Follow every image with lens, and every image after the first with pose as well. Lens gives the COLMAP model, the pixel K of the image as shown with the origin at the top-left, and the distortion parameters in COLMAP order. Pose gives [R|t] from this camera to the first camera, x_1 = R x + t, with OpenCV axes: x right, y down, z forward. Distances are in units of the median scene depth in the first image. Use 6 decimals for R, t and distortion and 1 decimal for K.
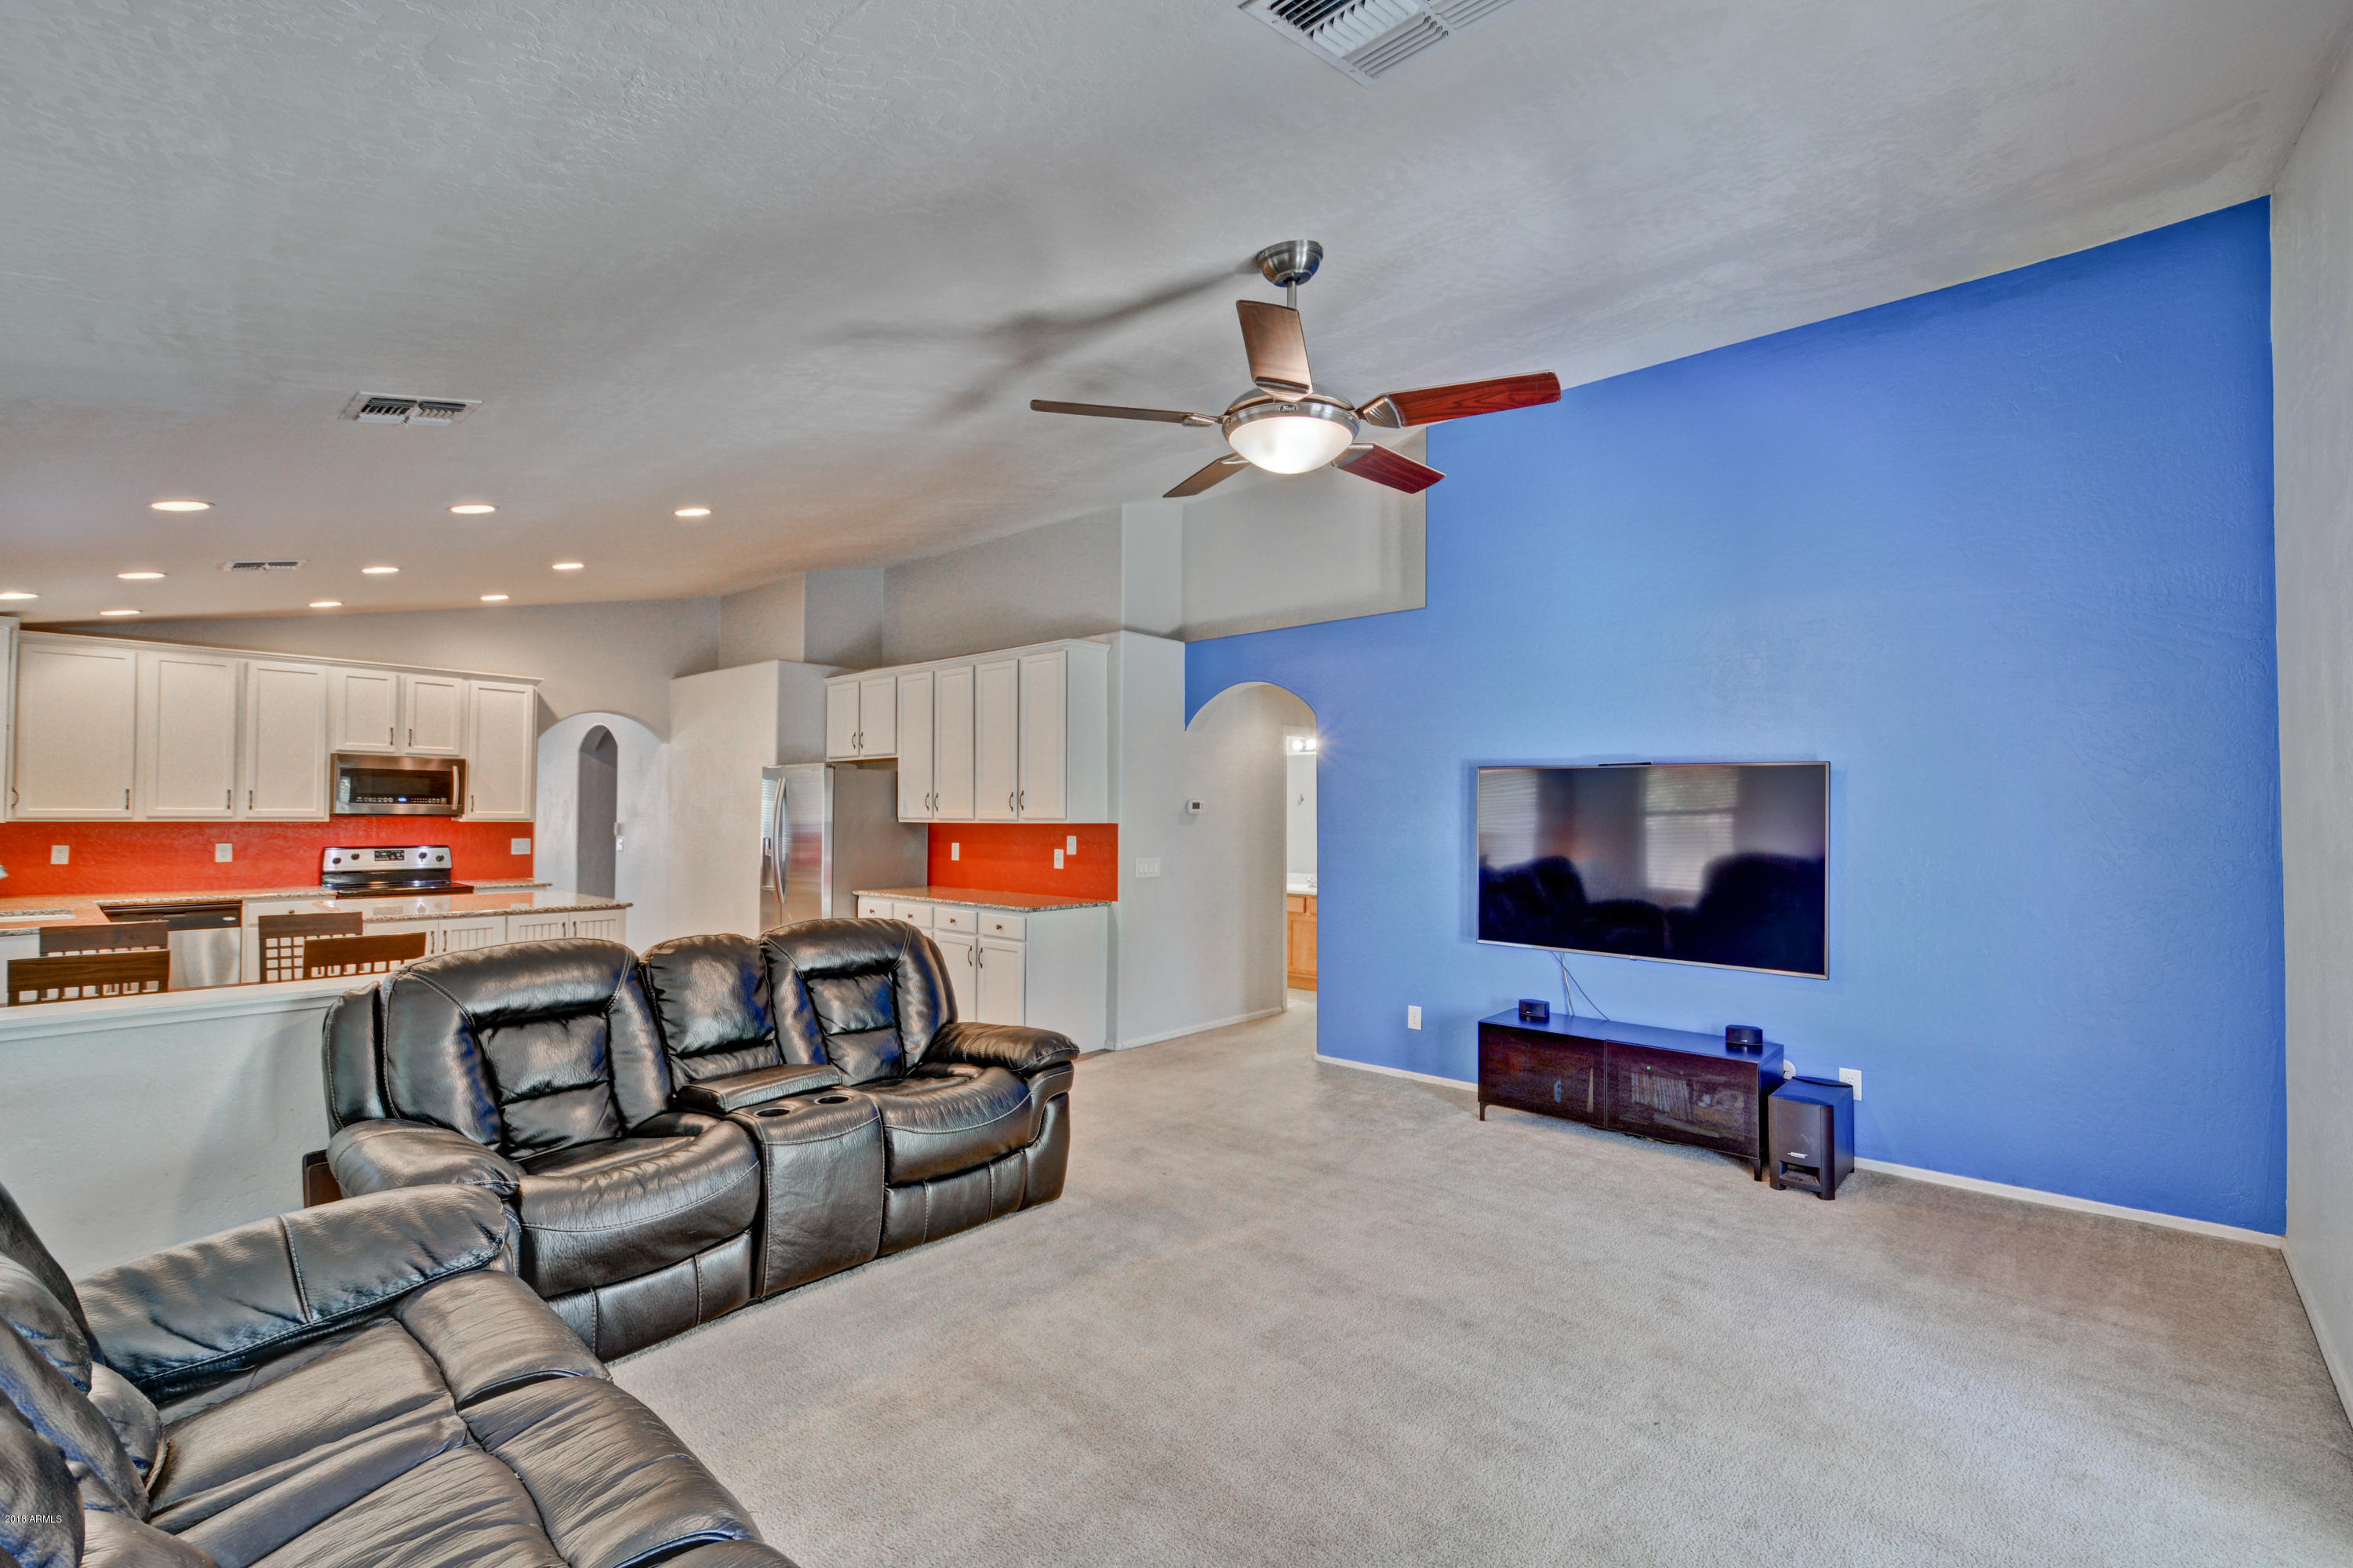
lens RADIAL K [[1036.2, 0, 1209.1], [0, 1036.2, 788.4], [0, 0, 1]] dist [0.007102, -0.007779]
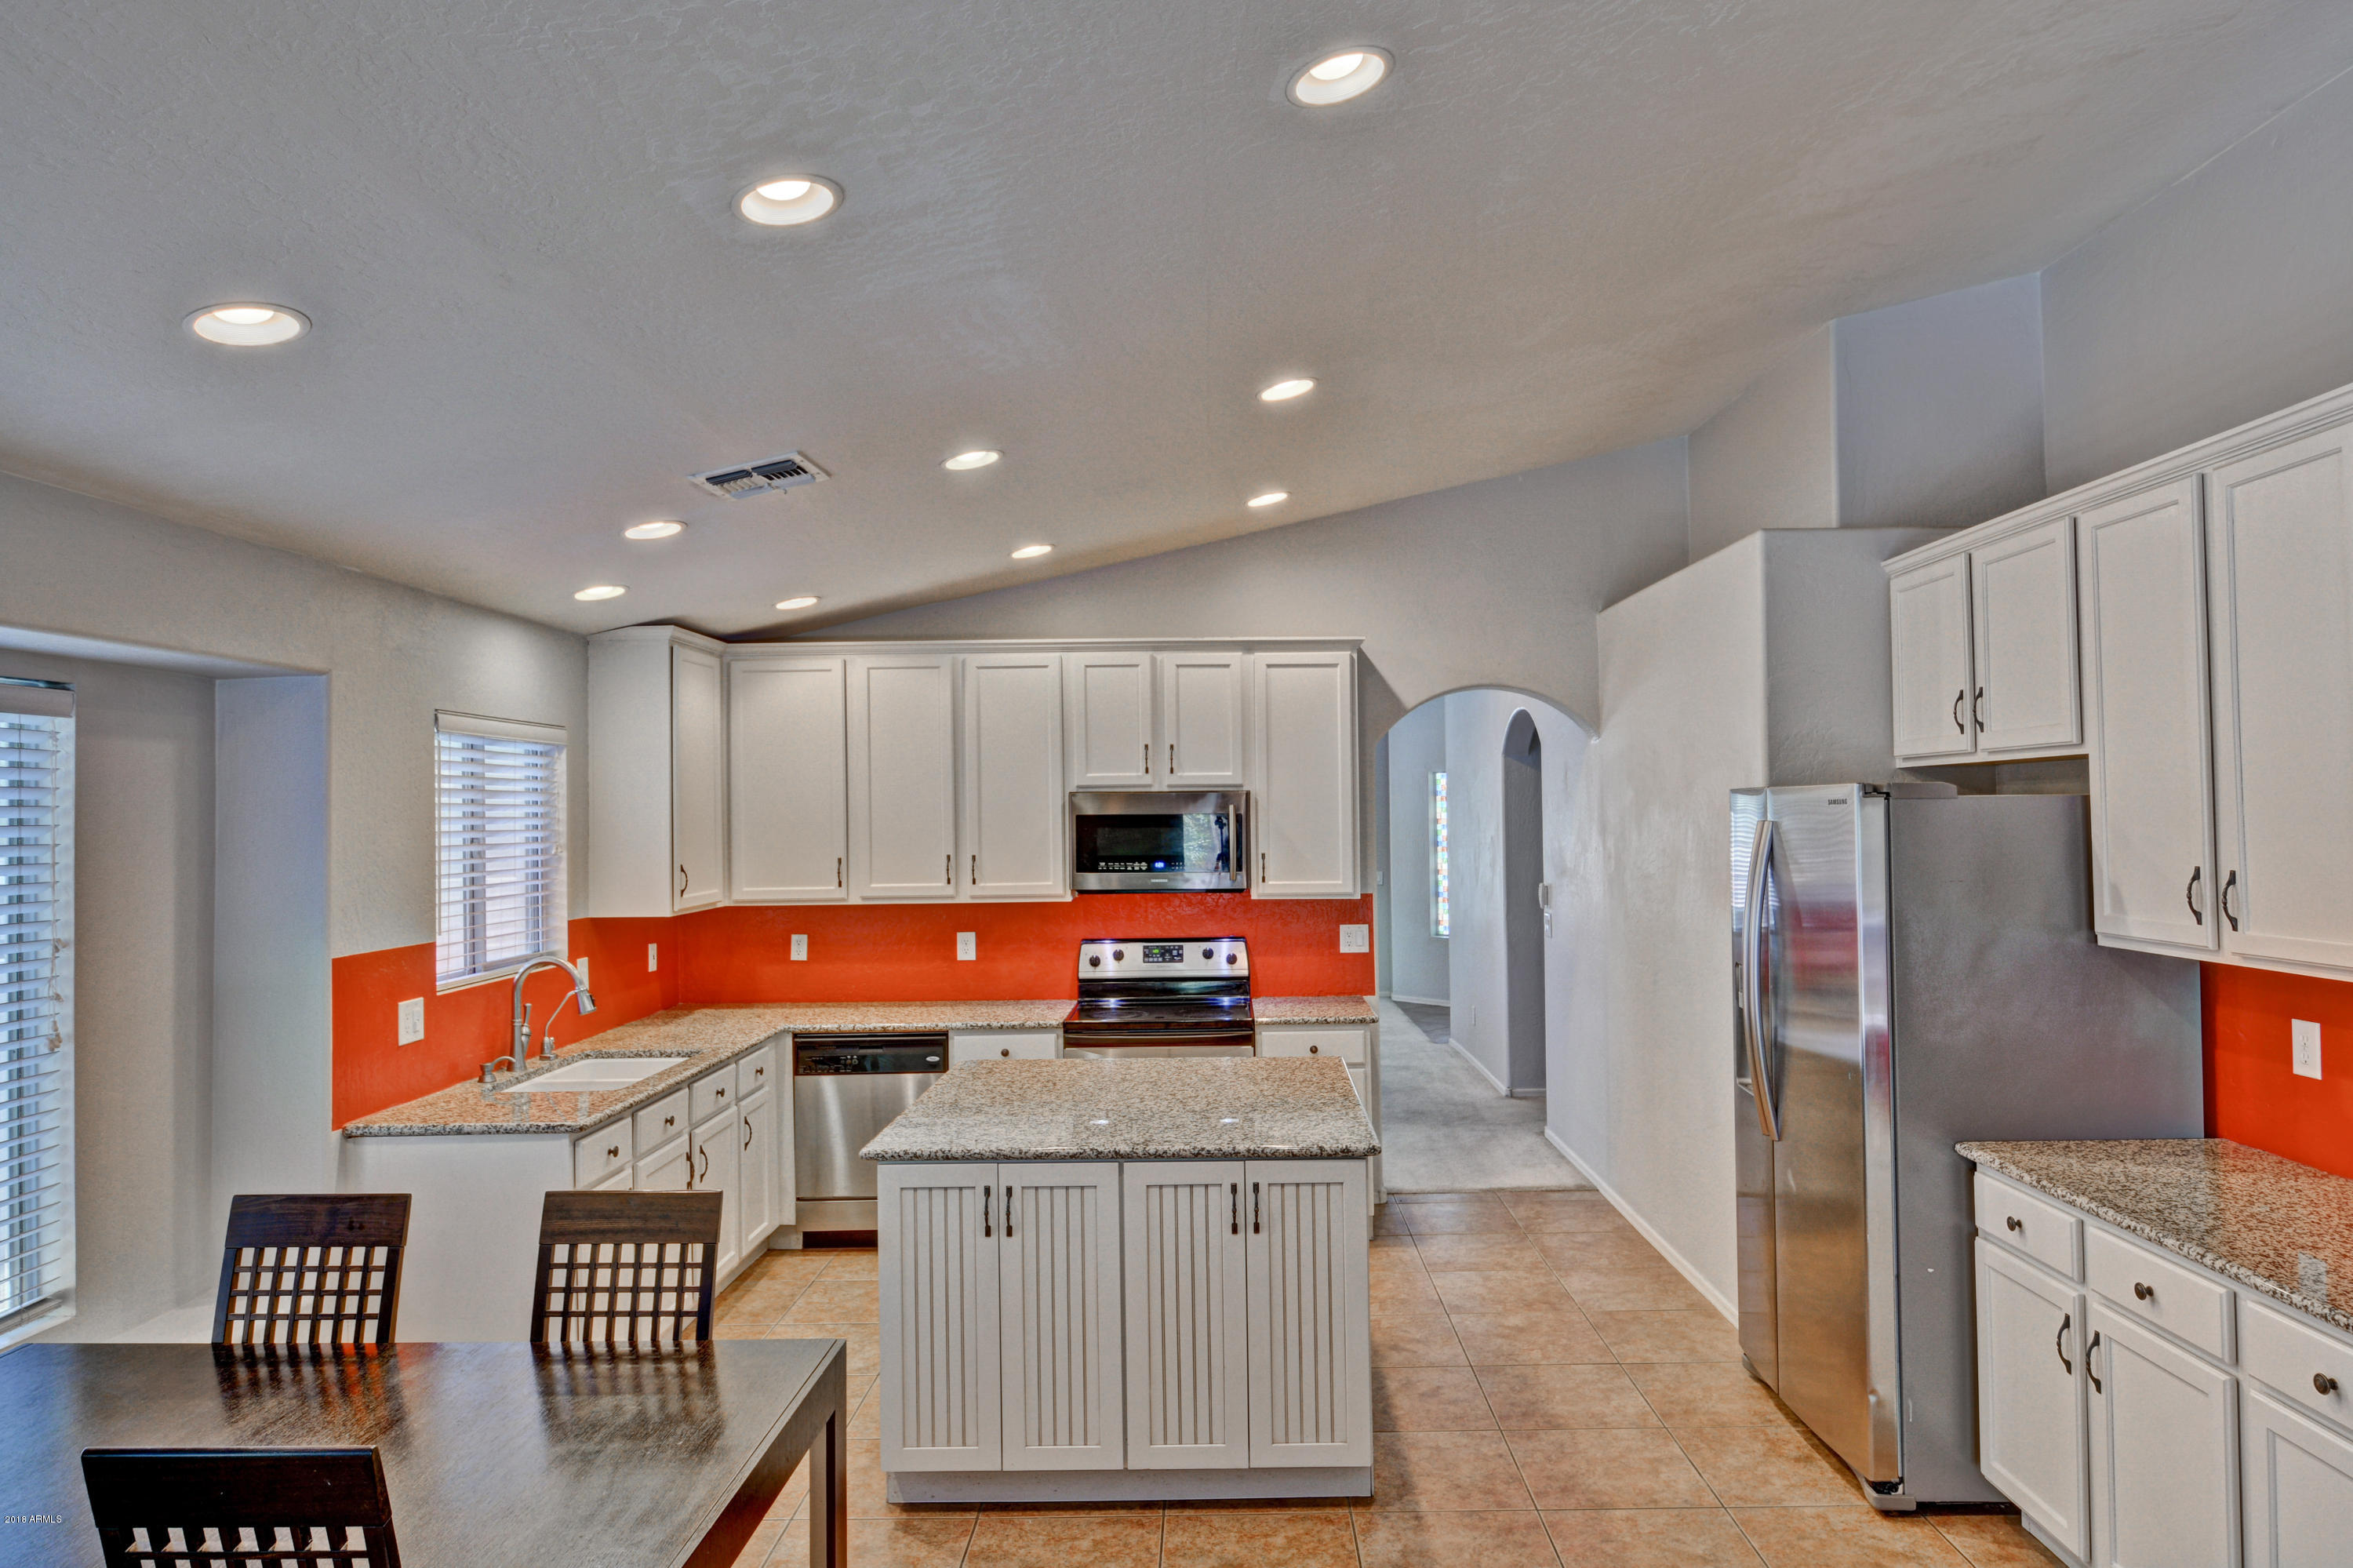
lens RADIAL K [[1441.9, 0, 1214.8], [0, 1441.9, 789.3], [0, 0, 1]] dist [0.001062, -0.001863]
pose [[0.653852, -0.027041, -0.756139, -0.133559], [0.035597, 0.999354, -0.004957, -0.027029], [0.755784, -0.023675, 0.654393, 0.485826]]
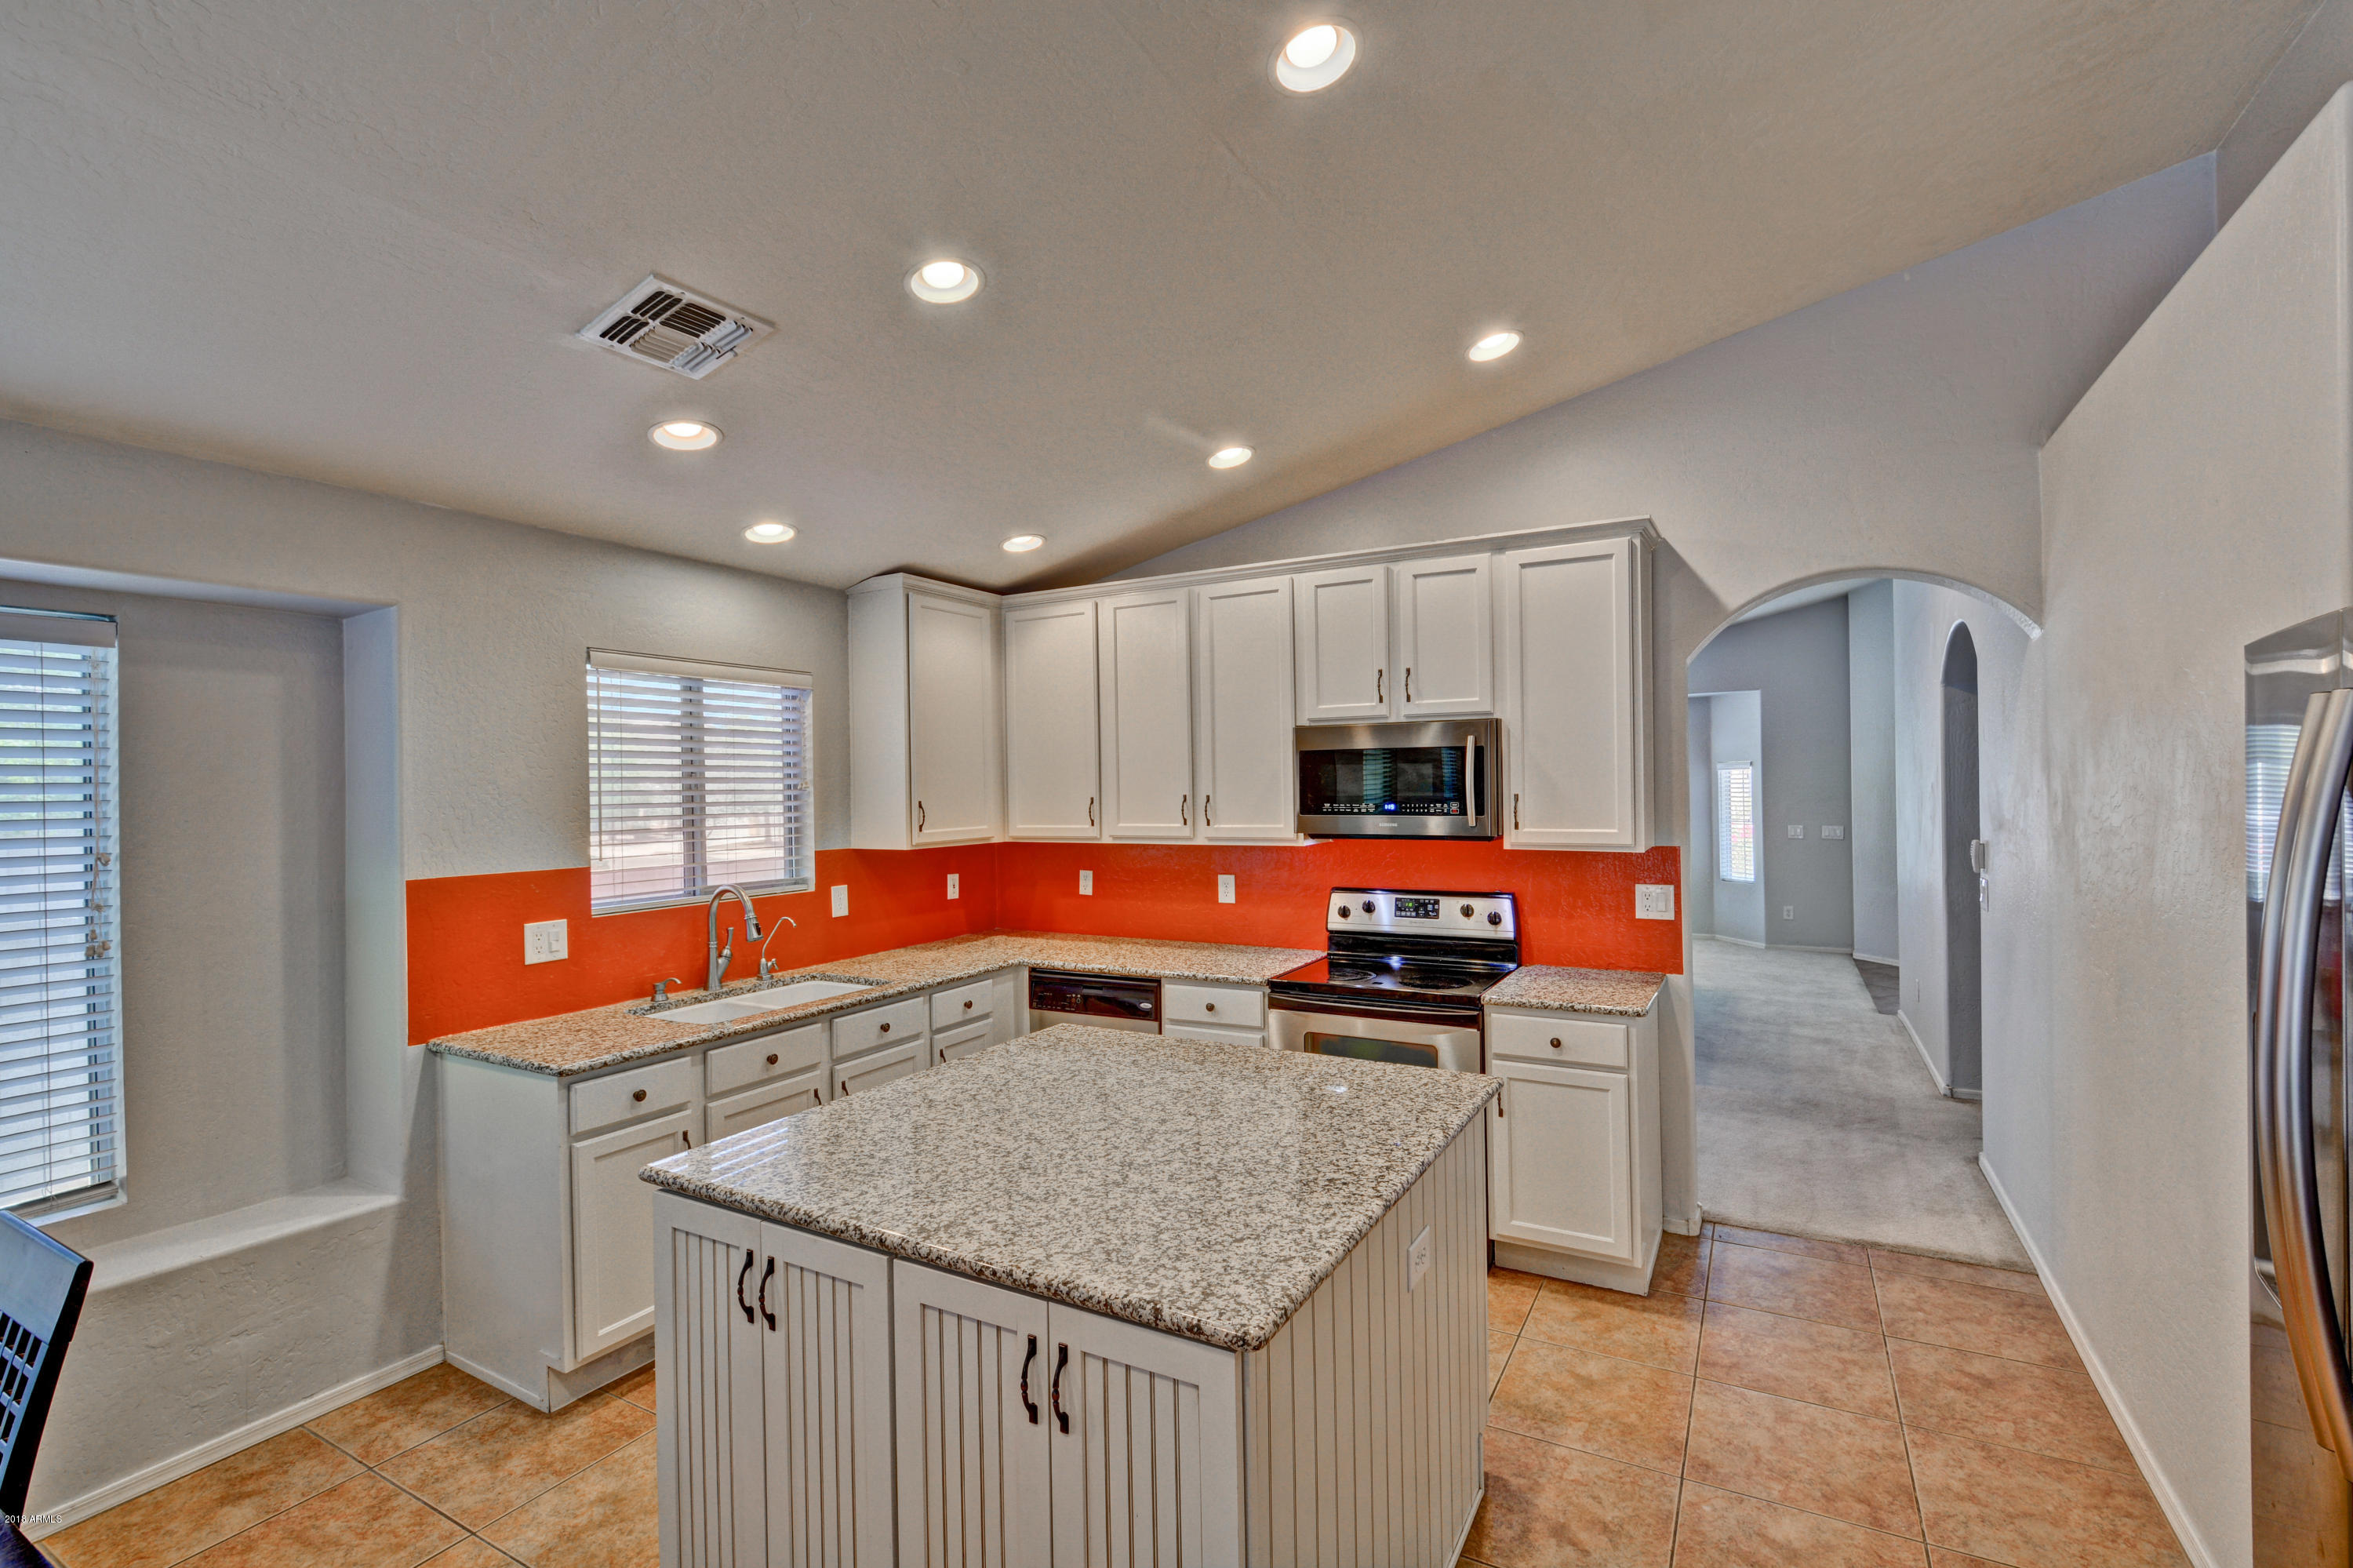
lens RADIAL K [[1036.2, 0, 1209.1], [0, 1036.2, 788.4], [0, 0, 1]] dist [0.007102, -0.007779]
pose [[0.216257, -0.008594, -0.976299, -0.294596], [0.039661, 0.999213, -0.000011, -0.001818], [0.975531, -0.038719, 0.216428, 0.800673]]
